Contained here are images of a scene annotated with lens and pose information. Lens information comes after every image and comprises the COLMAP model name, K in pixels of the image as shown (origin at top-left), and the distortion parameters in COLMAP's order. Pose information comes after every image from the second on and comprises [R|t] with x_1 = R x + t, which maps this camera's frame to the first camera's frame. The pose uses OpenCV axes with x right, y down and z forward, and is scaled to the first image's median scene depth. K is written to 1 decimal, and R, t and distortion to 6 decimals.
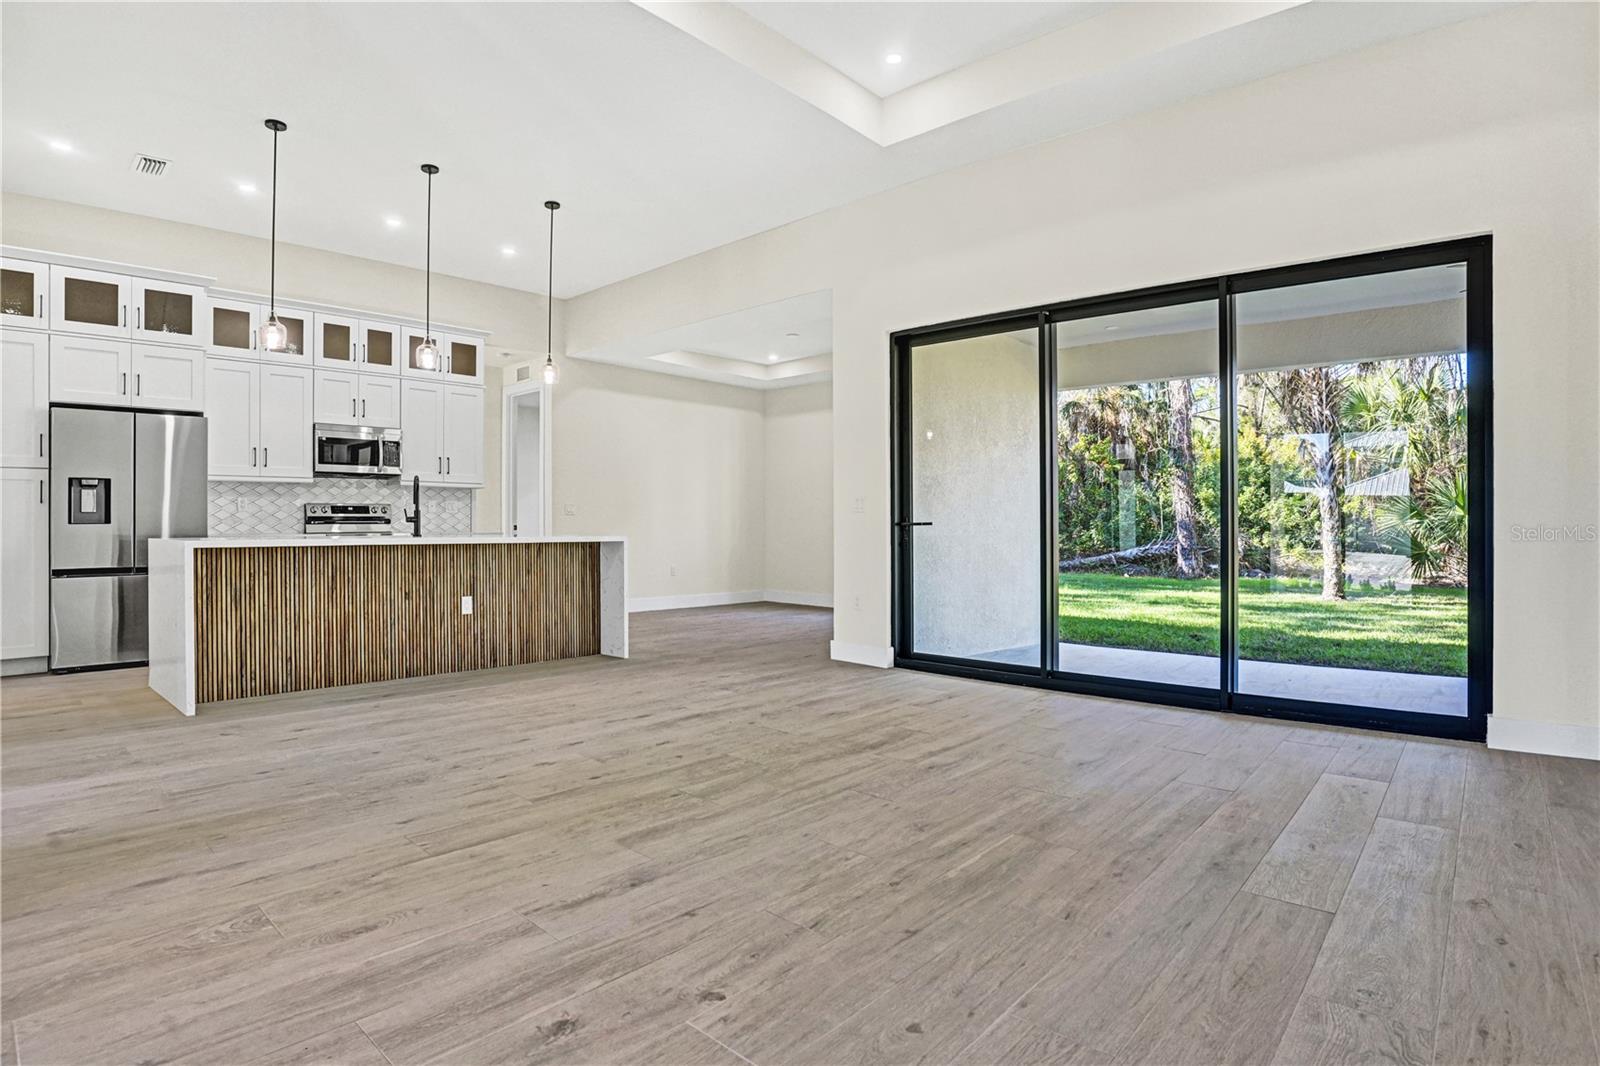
lens RADIAL K [[881.4, 0, 800.0], [0, 881.4, 533.0], [0, 0, 1]] dist [-0.019045, 0.000857]
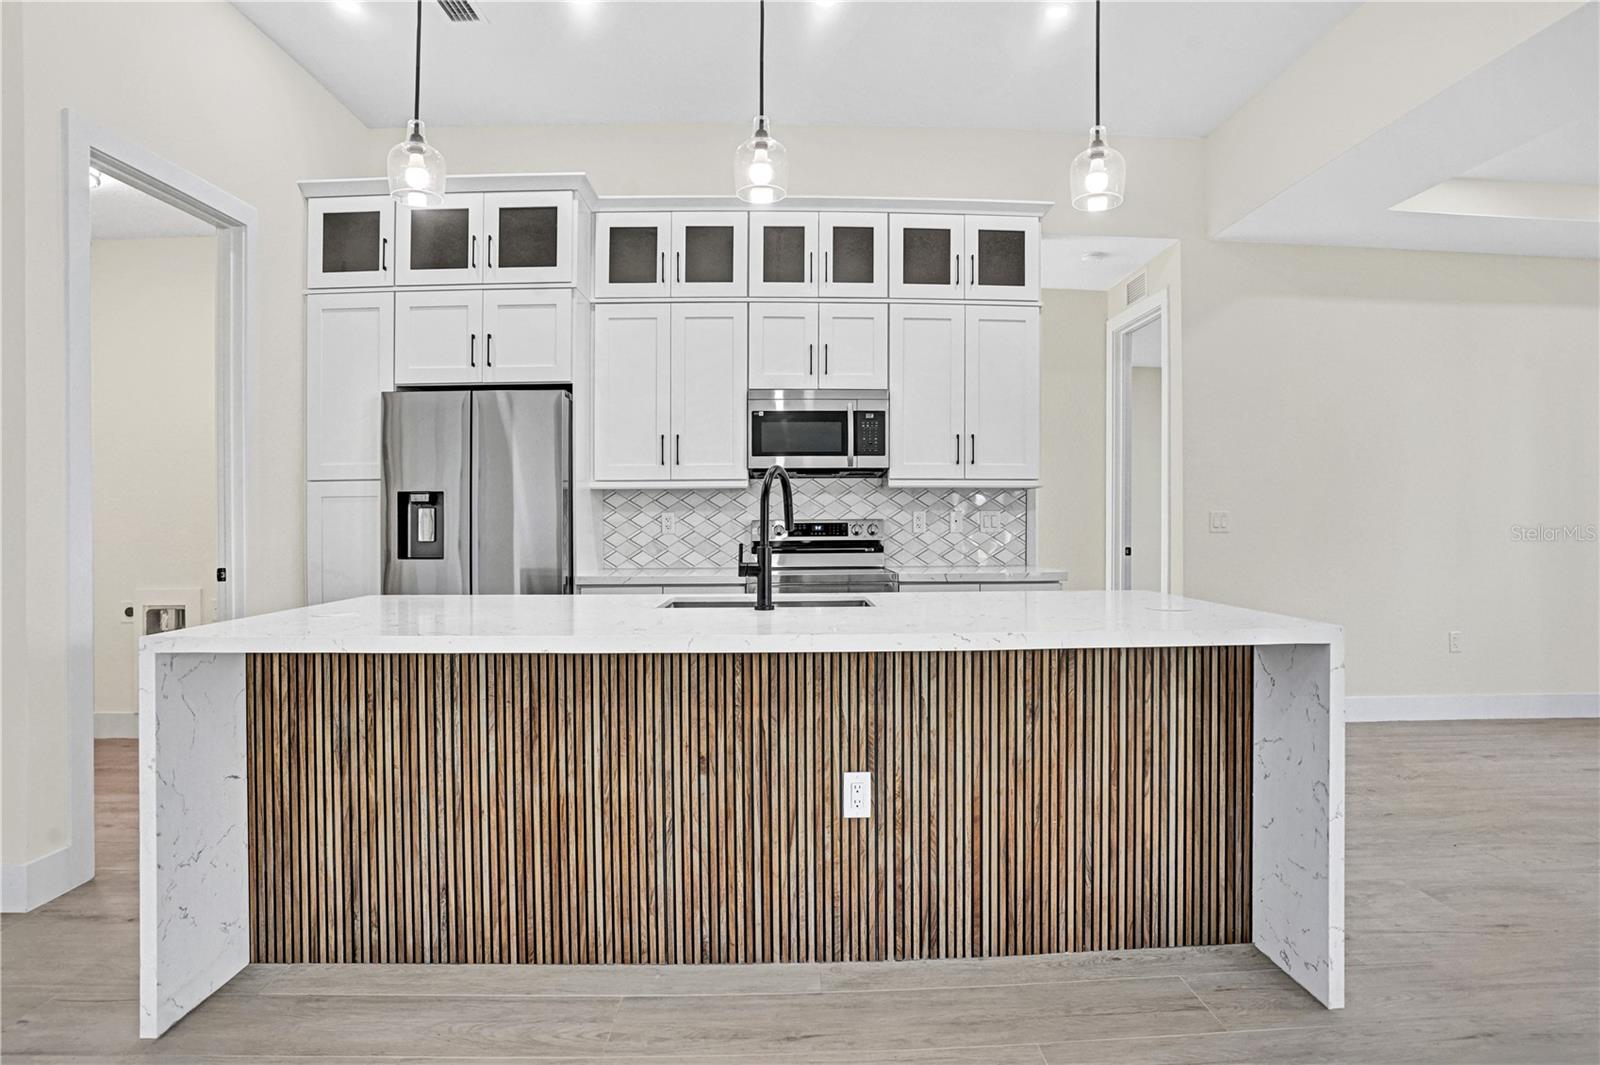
lens RADIAL K [[834.6, 0, 795.5], [0, 834.6, 521.0], [0, 0, 1]] dist [-0.050551, 0.000029]
pose [[0.706190, -0.002920, -0.708017, -0.128860], [-0.003936, 0.999960, -0.008050, -0.032072], [0.708012, 0.008471, 0.706150, 0.664258]]
